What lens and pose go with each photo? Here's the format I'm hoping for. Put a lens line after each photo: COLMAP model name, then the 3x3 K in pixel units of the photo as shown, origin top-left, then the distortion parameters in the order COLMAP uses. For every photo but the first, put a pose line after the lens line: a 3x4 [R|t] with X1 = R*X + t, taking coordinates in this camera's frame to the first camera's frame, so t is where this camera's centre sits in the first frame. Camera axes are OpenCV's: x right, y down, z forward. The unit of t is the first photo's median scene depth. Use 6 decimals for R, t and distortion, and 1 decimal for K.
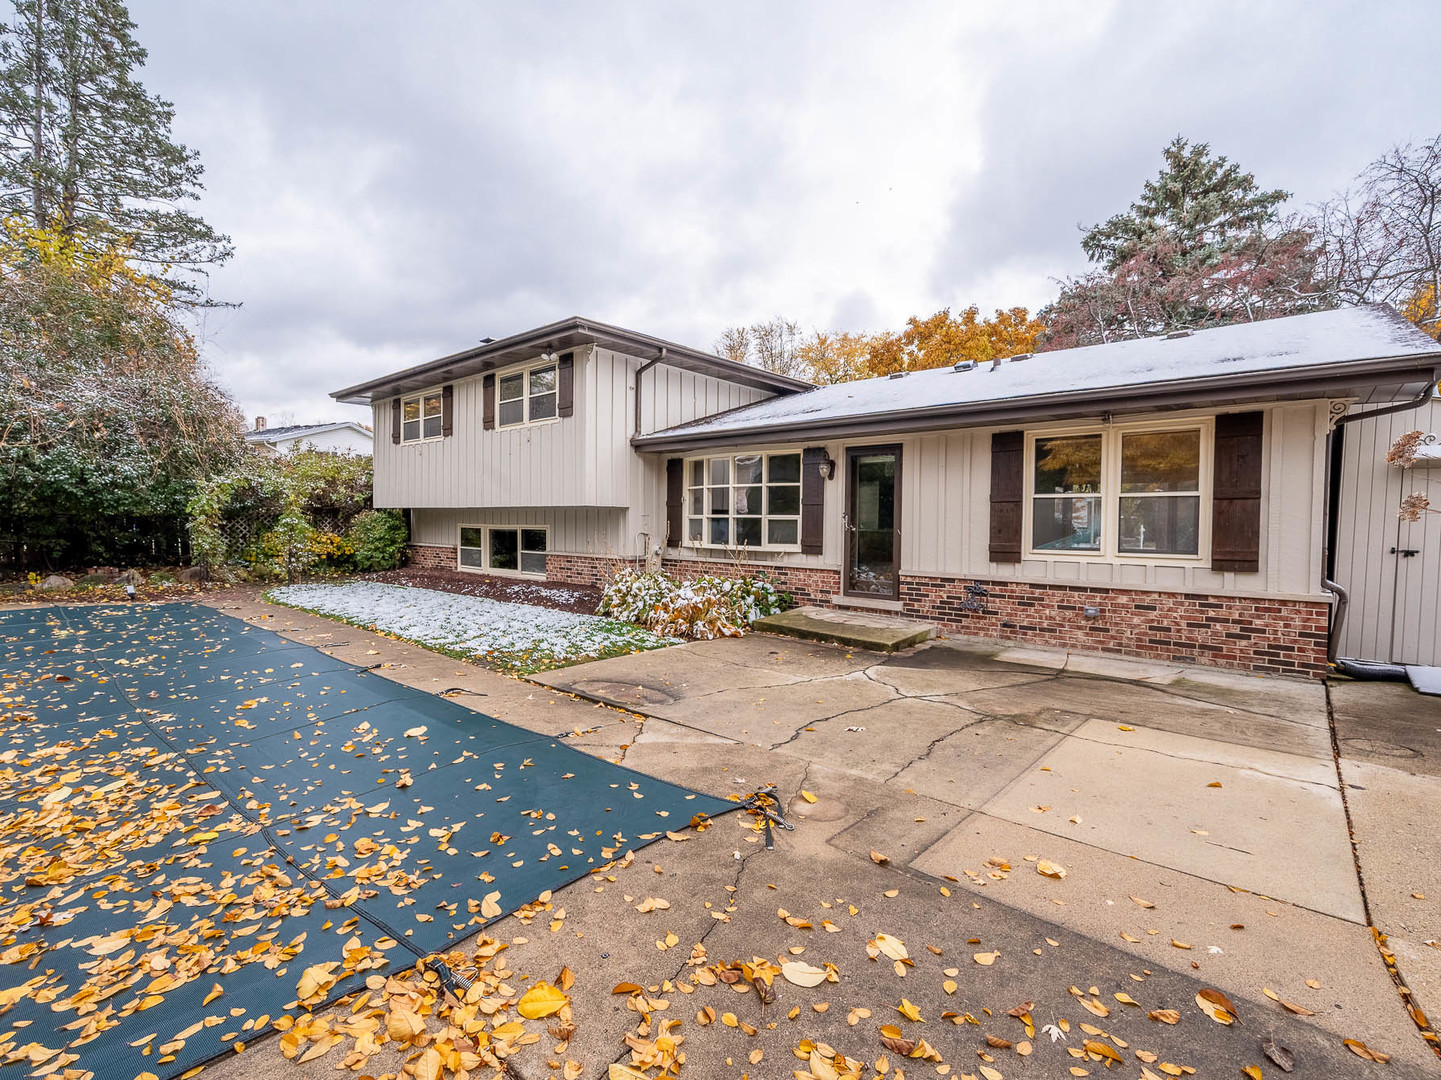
lens RADIAL K [[659.0, 0, 715.3], [0, 659.0, 535.5], [0, 0, 1]] dist [0.001959, -0.000043]
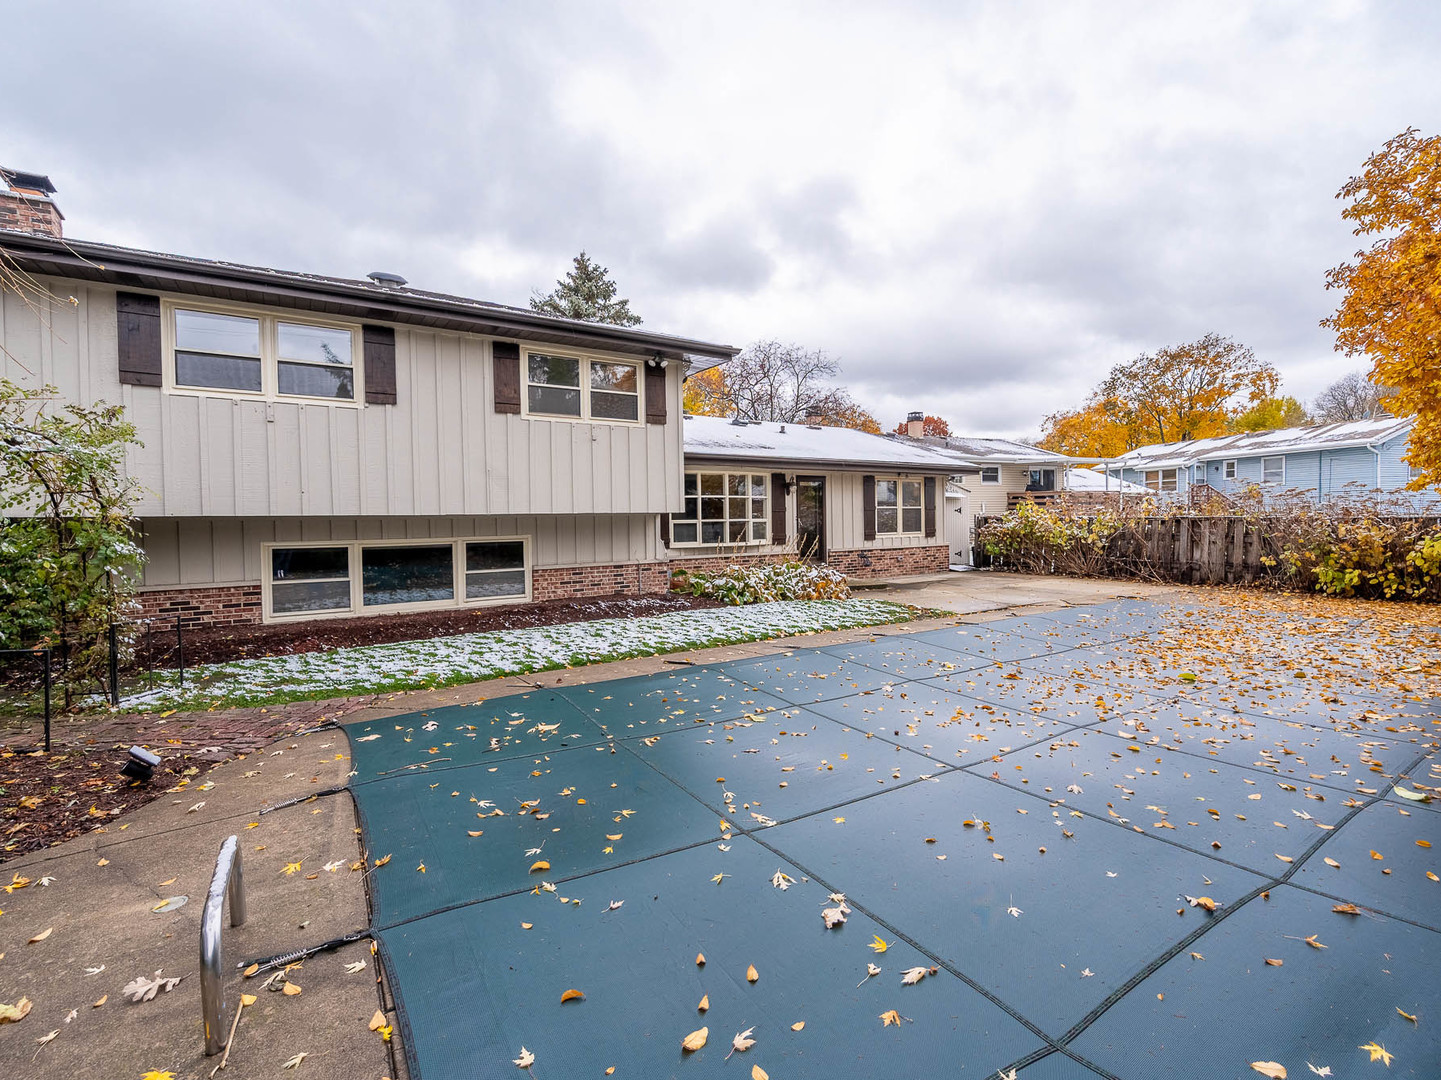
lens RADIAL K [[659.0, 0, 715.3], [0, 659.0, 535.5], [0, 0, 1]] dist [0.001959, -0.000043]
pose [[0.275776, -0.037870, 0.960476, -1.290556], [0.038070, 0.998870, 0.028453, -0.039254], [-0.960468, 0.028718, 0.276906, 0.700225]]
